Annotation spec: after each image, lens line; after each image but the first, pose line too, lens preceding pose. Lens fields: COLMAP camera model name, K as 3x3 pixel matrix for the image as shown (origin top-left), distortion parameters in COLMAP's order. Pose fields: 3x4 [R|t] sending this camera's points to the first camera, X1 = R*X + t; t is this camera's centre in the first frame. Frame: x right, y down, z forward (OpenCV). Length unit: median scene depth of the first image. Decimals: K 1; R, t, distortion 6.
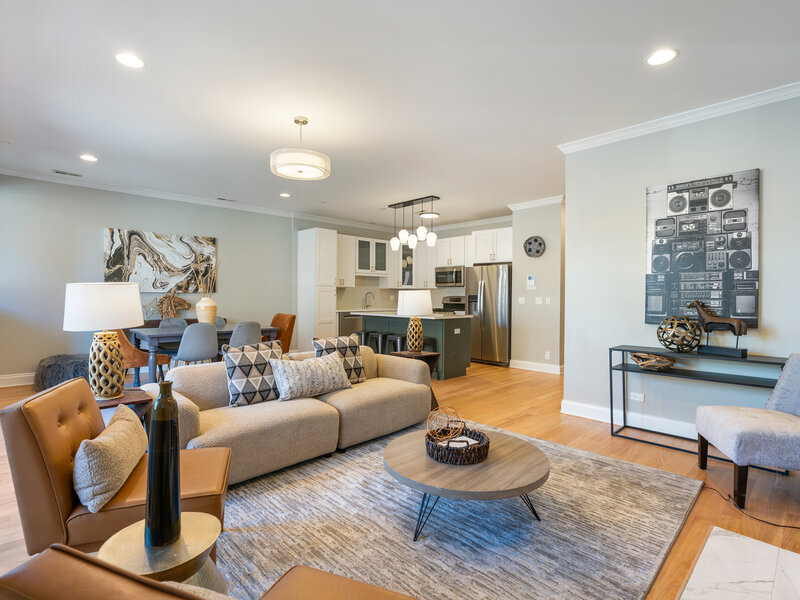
lens RADIAL K [[404.7, 0, 402.9], [0, 404.7, 297.0], [0, 0, 1]] dist [-0.005995, 0.000121]
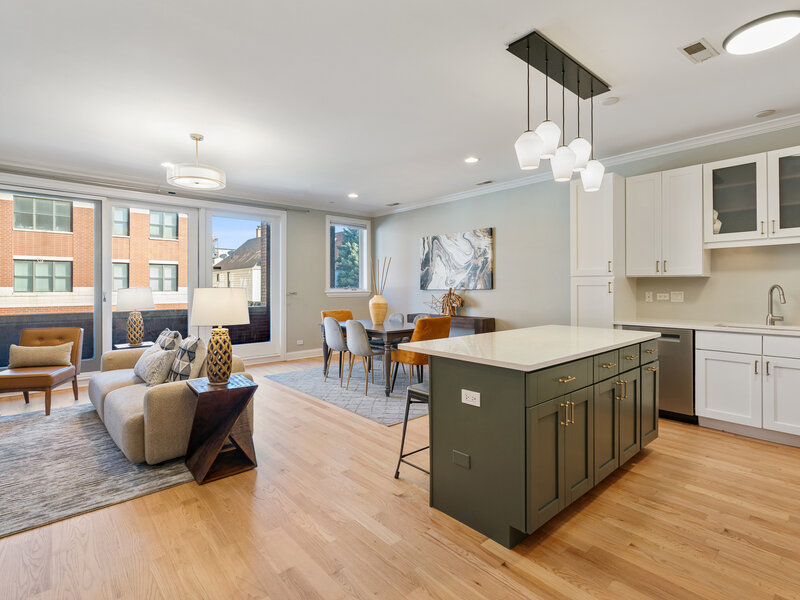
lens RADIAL K [[404.8, 0, 407.4], [0, 404.8, 287.1], [0, 0, 1]] dist [-0.002739, 0.000528]
pose [[-0.034008, -0.006848, -0.999398, 0.442567], [-0.000159, 0.999977, -0.006847, -0.009421], [0.999422, -0.000074, -0.034009, 0.861944]]
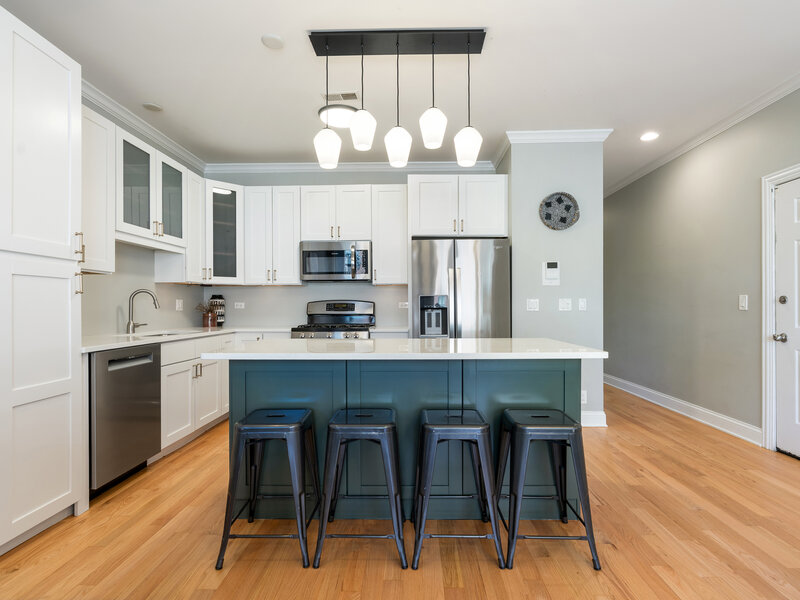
lens RADIAL K [[409.1, 0, 402.5], [0, 409.1, 307.1], [0, 0, 1]] dist [-0.009870, -0.000078]
pose [[0.707907, -0.011197, 0.706217, -0.240469], [0.010422, 0.999931, 0.005407, 0.006765], [-0.706229, 0.003532, 0.707974, 0.740090]]
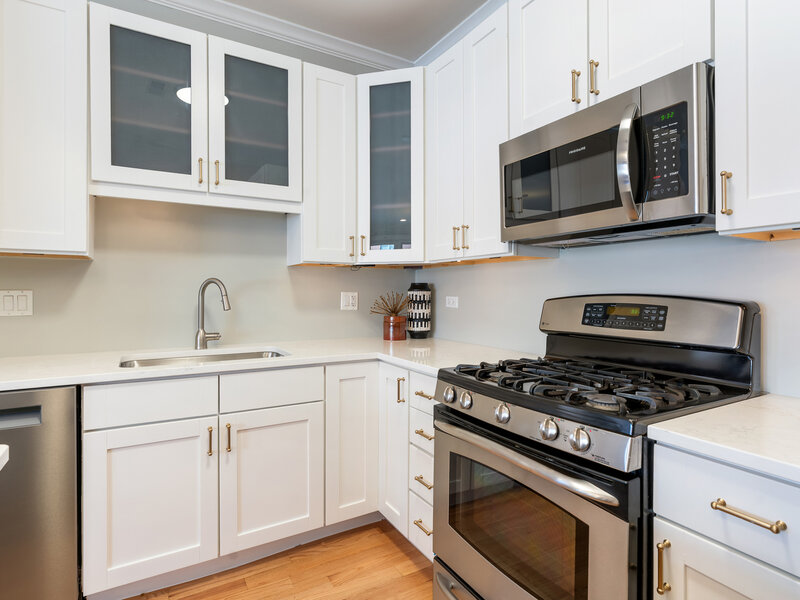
lens RADIAL K [[434.8, 0, 403.4], [0, 434.8, 293.1], [0, 0, 1]] dist [-0.005366, 0.000131]
pose [[0.975574, -0.006233, -0.219581, 0.104736], [0.006282, 0.999980, -0.000473, -0.003739], [0.219580, -0.000918, 0.975594, 1.041239]]
